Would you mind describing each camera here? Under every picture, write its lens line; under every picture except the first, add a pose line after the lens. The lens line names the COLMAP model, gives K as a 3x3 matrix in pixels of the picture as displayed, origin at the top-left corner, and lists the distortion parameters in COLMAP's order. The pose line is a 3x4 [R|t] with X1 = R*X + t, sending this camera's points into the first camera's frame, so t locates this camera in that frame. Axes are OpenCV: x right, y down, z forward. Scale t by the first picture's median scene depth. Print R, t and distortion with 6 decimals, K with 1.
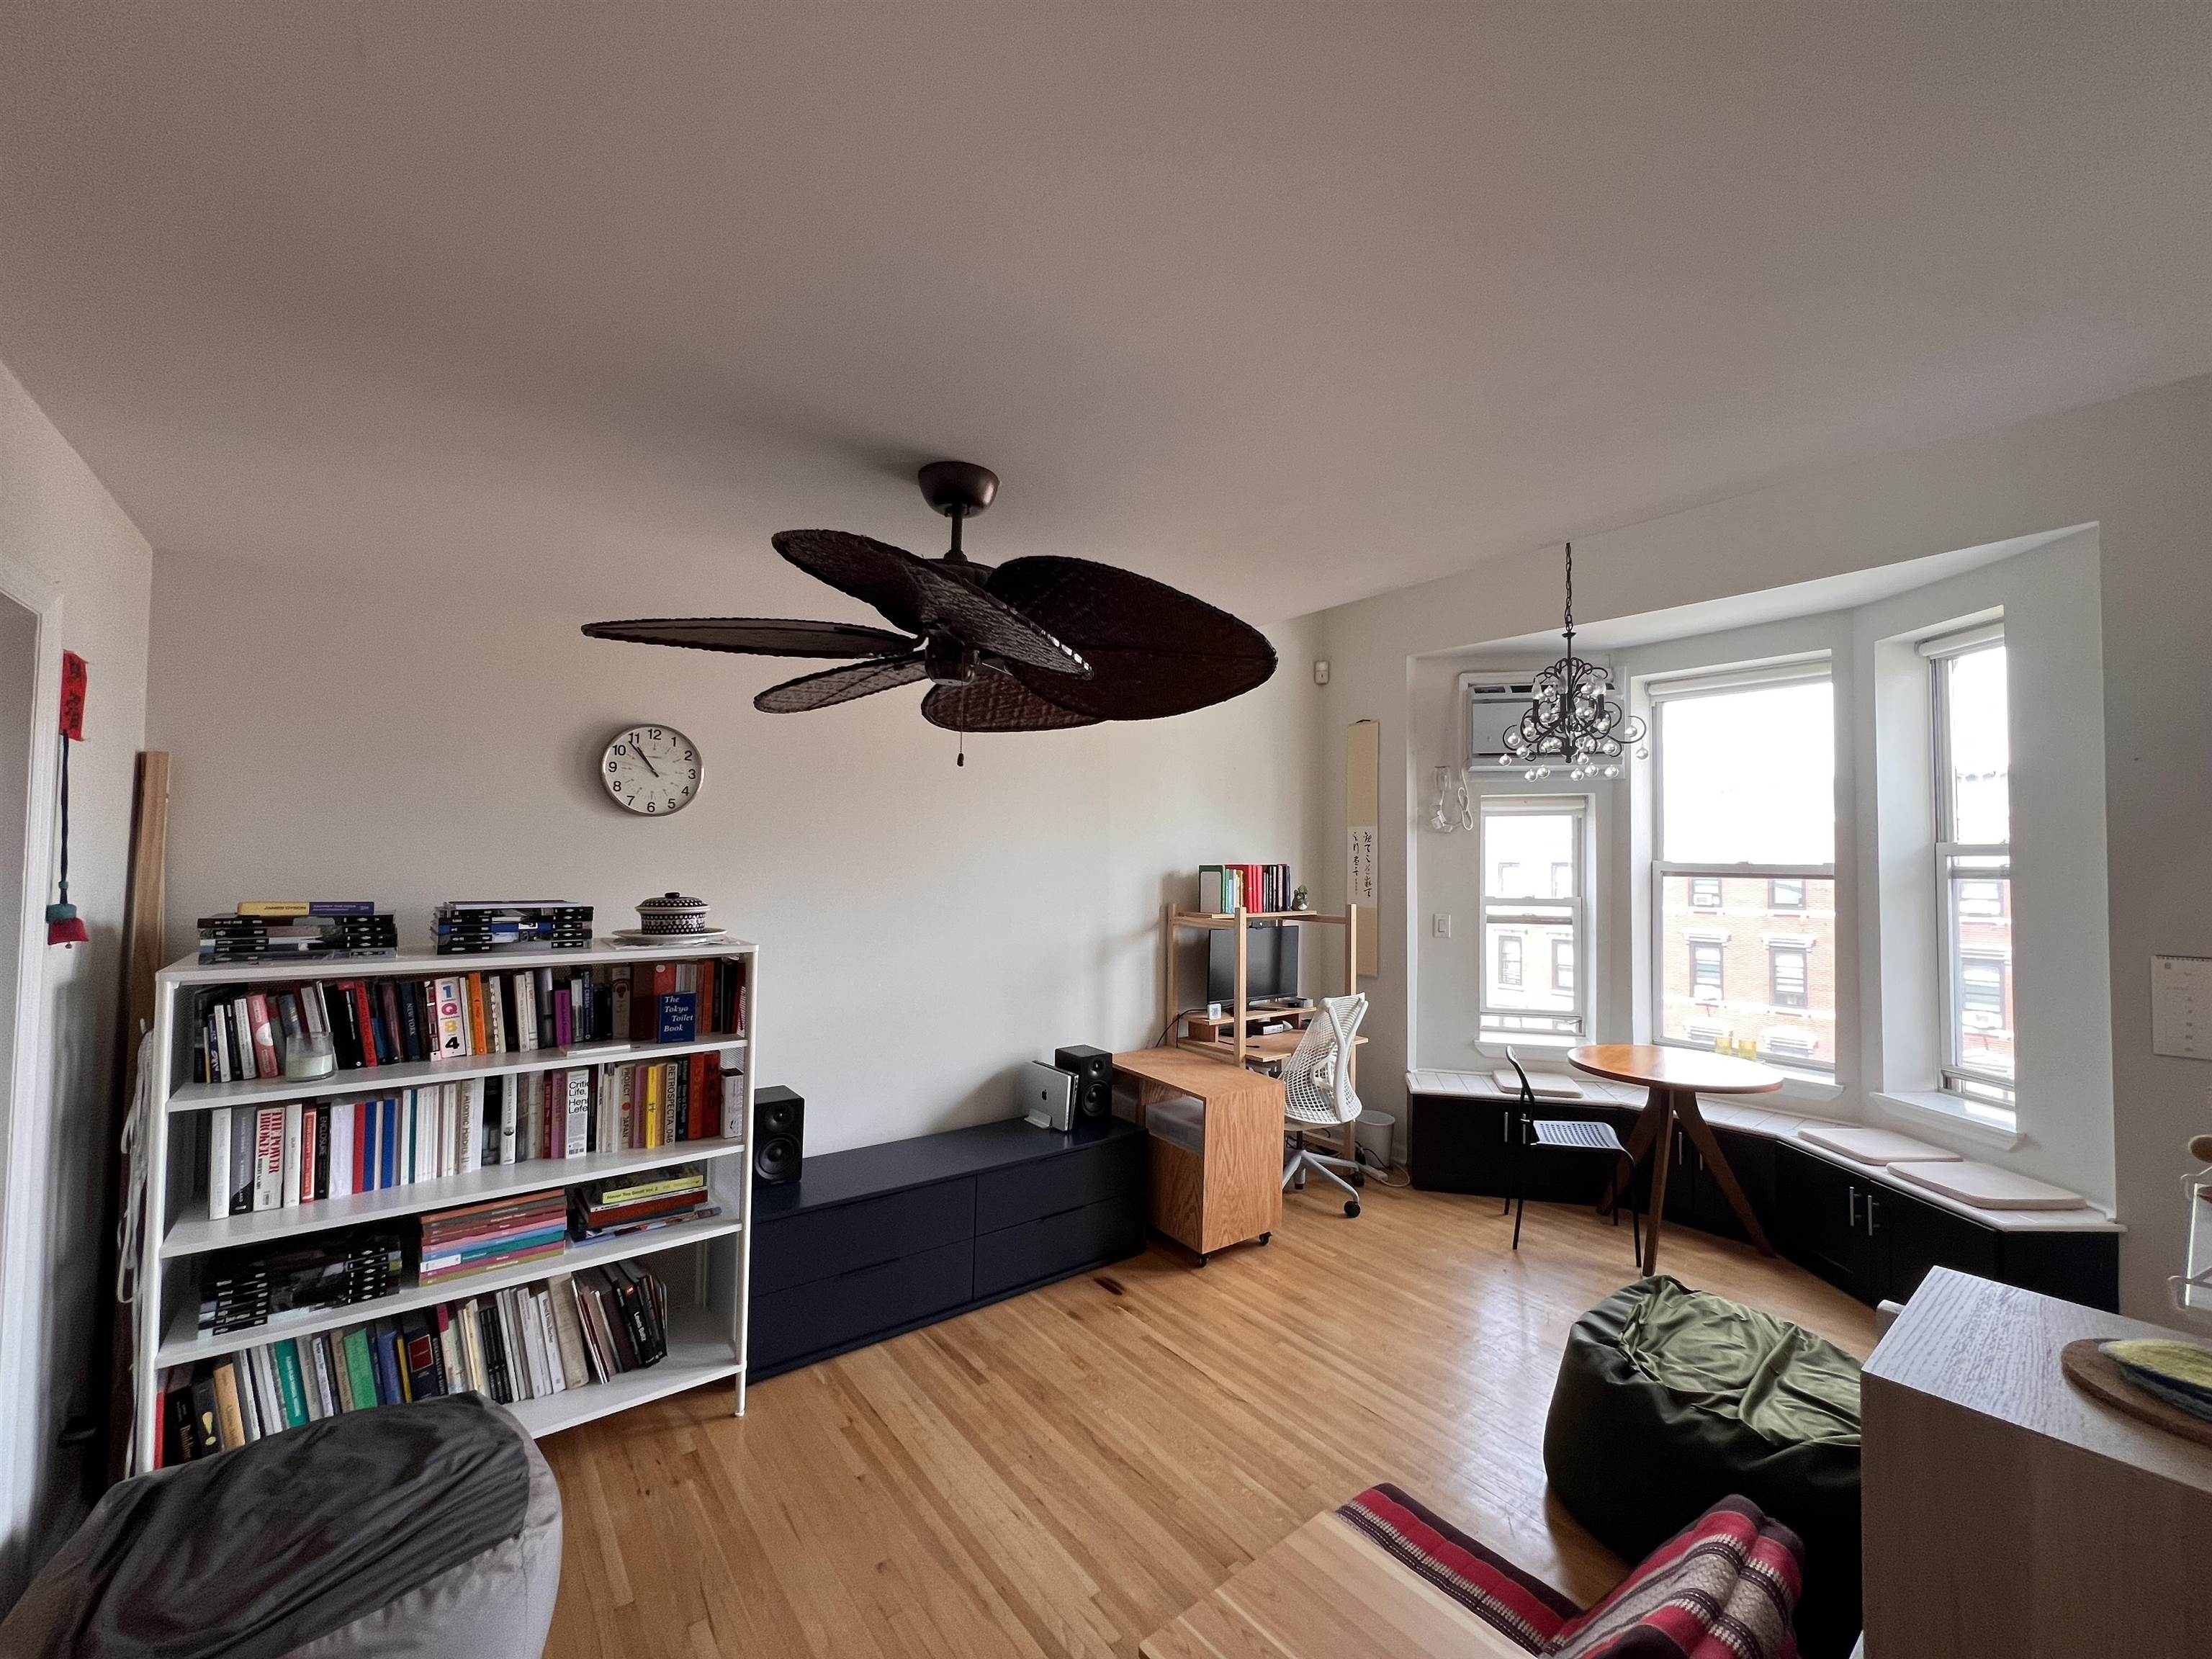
lens RADIAL K [[883.0, 0, 1106.2], [0, 883.0, 838.6], [0, 0, 1]] dist [-0.001248, 0.000025]
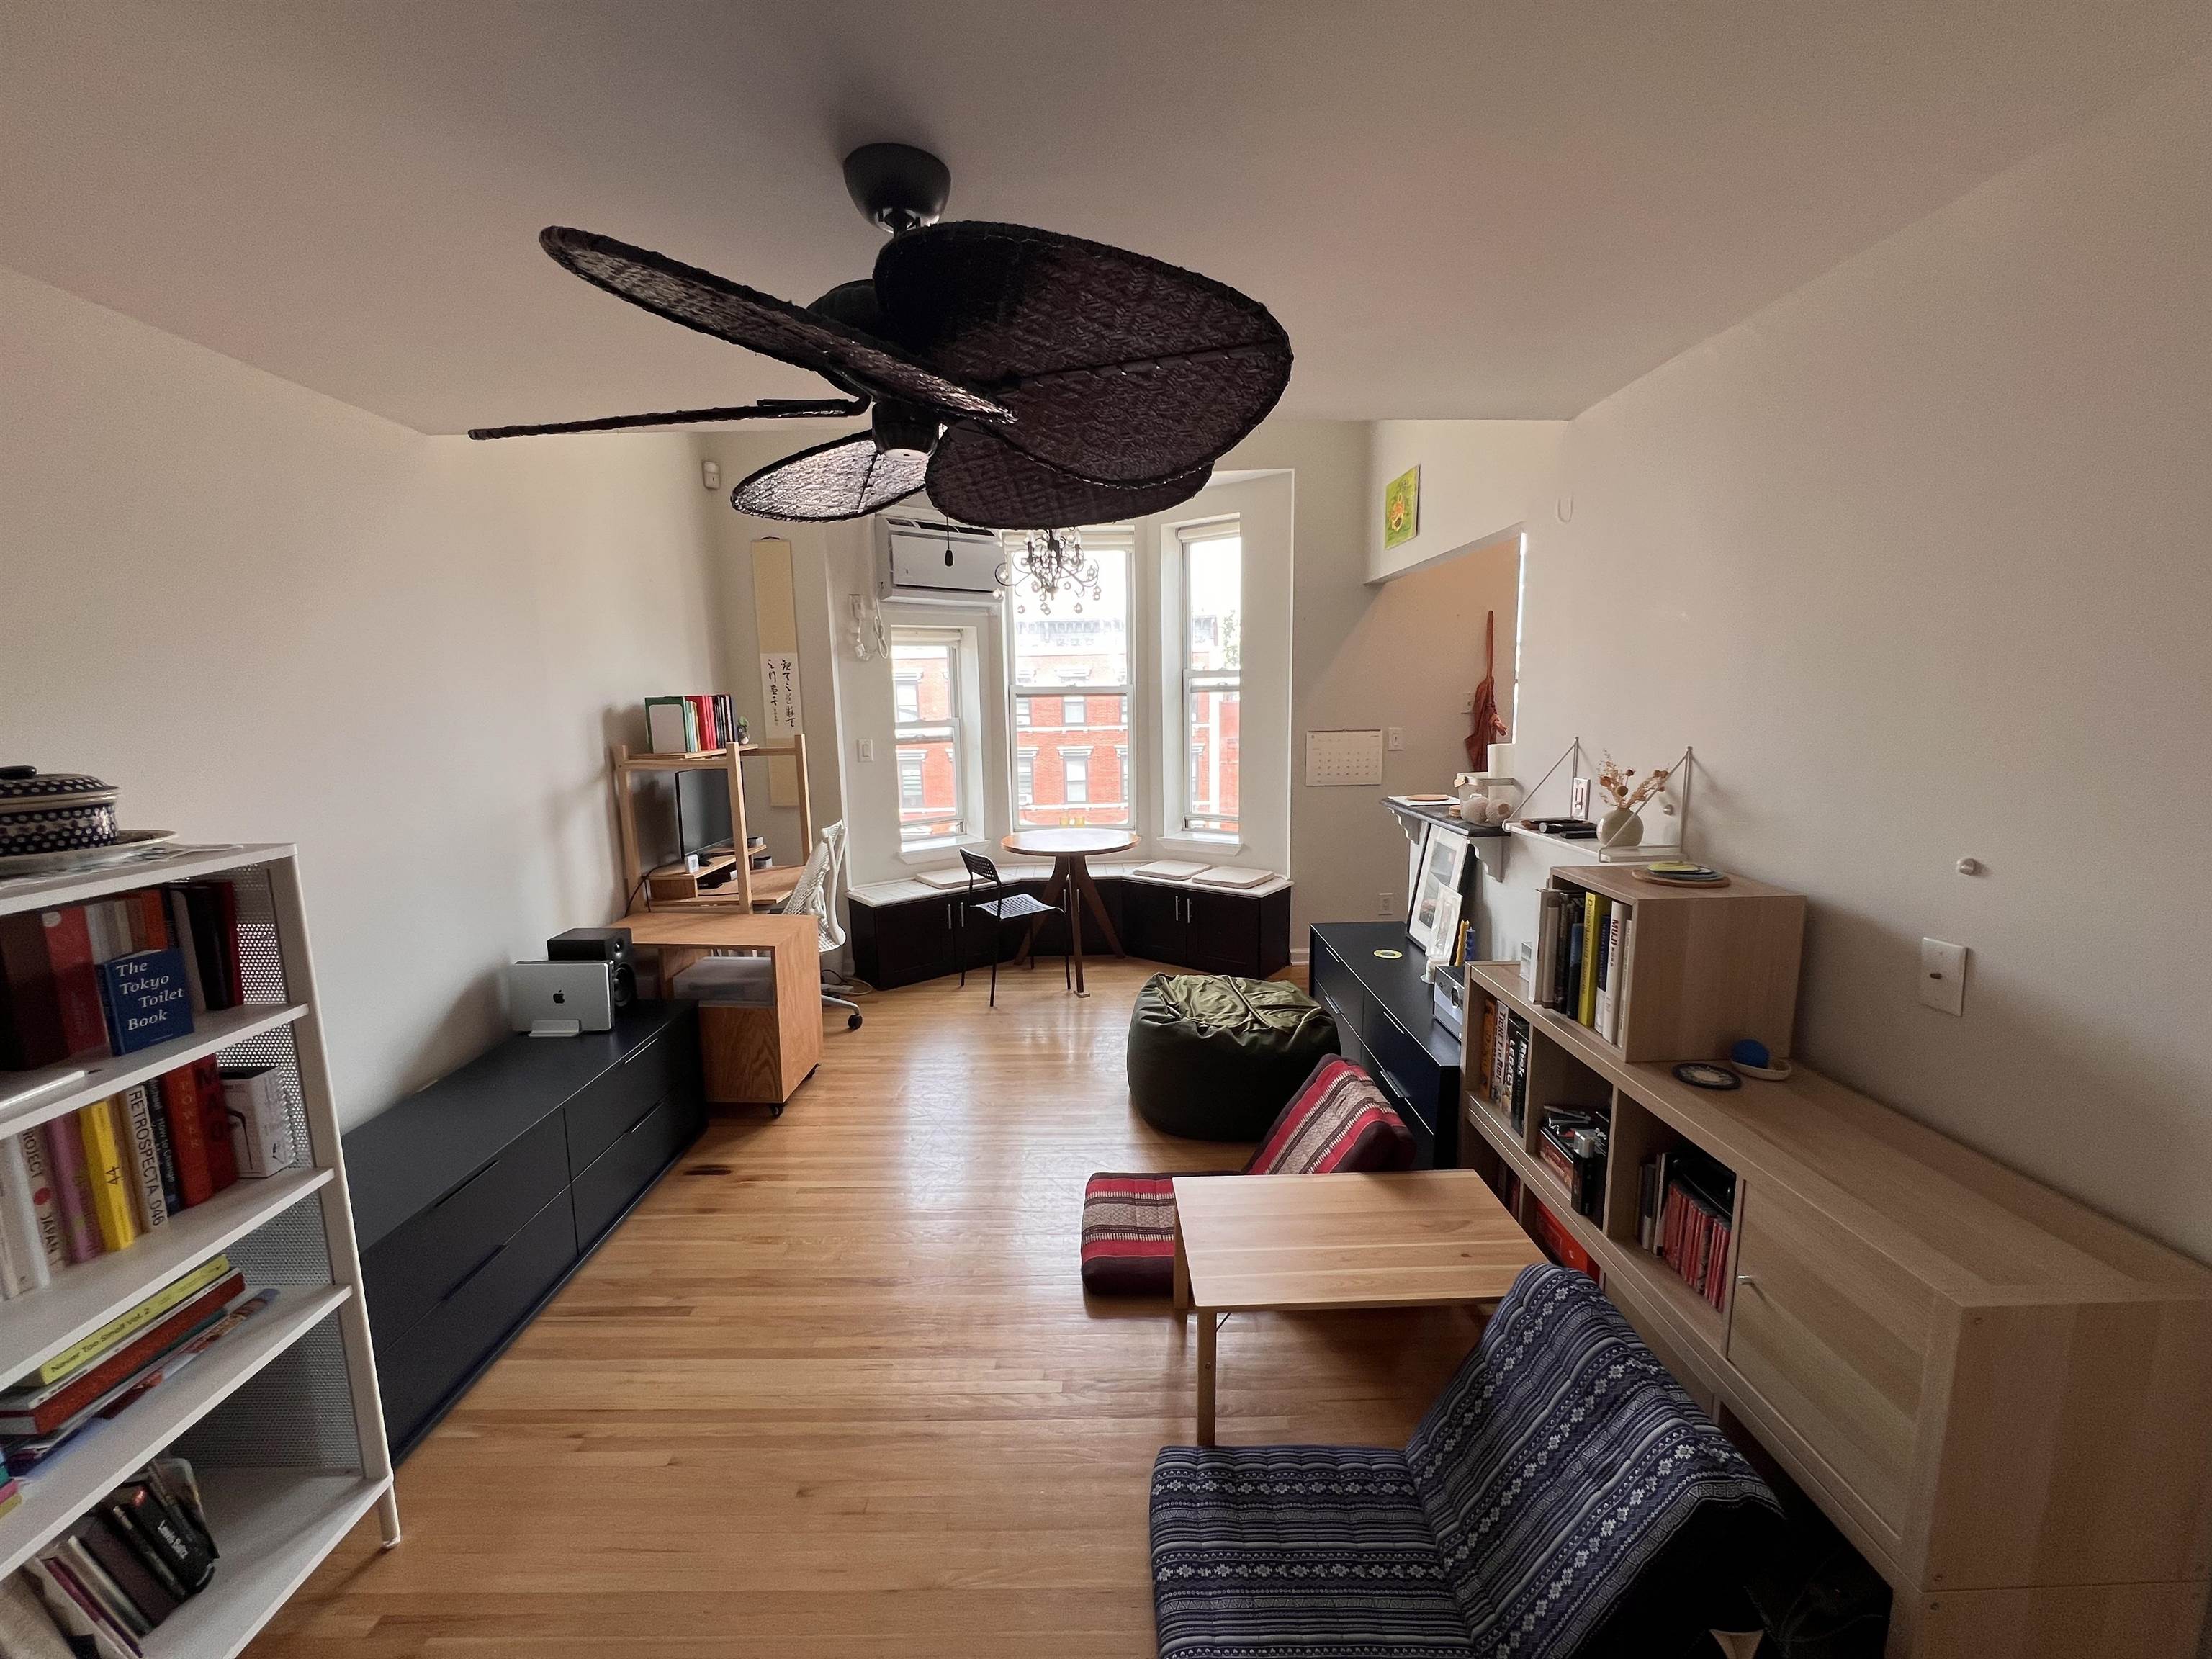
lens RADIAL K [[883.0, 0, 1106.2], [0, 883.0, 838.6], [0, 0, 1]] dist [-0.001248, 0.000025]
pose [[0.608458, -0.148934, 0.779485, -0.367949], [0.001804, 0.982489, 0.186314, 0.007943], [-0.793584, -0.111958, 0.598072, 0.166884]]
